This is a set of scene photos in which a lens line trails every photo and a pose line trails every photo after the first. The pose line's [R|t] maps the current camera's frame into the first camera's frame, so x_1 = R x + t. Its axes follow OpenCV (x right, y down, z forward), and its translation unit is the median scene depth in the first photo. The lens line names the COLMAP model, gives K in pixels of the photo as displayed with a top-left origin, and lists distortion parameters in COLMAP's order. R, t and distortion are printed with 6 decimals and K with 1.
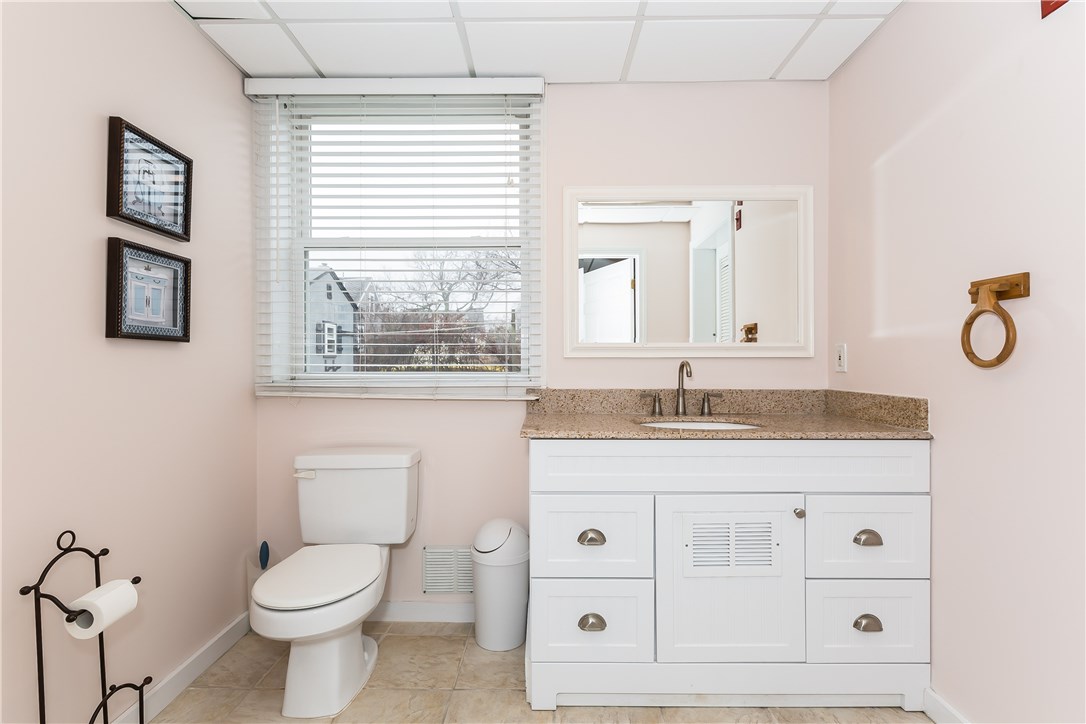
lens RADIAL K [[492.7, 0, 541.1], [0, 492.7, 365.5], [0, 0, 1]] dist [0.000299, -0.000383]
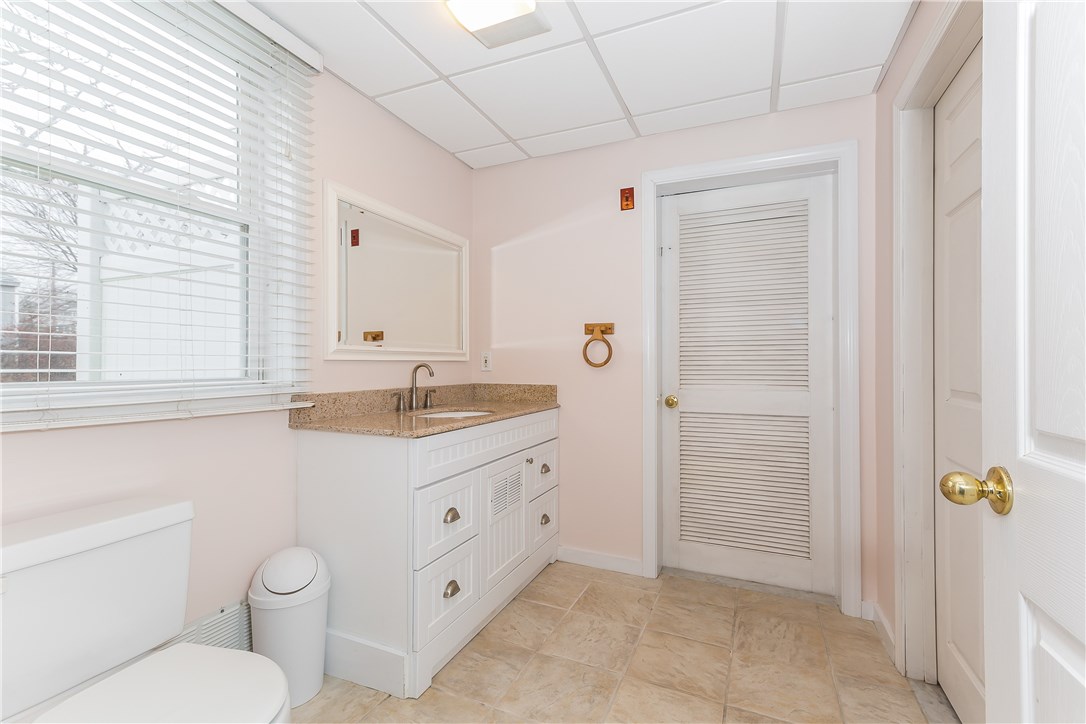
lens RADIAL K [[492.7, 0, 541.5], [0, 492.7, 359.0], [0, 0, 1]] dist [0.000299, -0.000383]
pose [[0.386758, 0.009230, 0.922135, -0.692567], [0.007292, 0.999888, -0.013066, -0.002448], [-0.922153, 0.011777, 0.386647, 0.269535]]
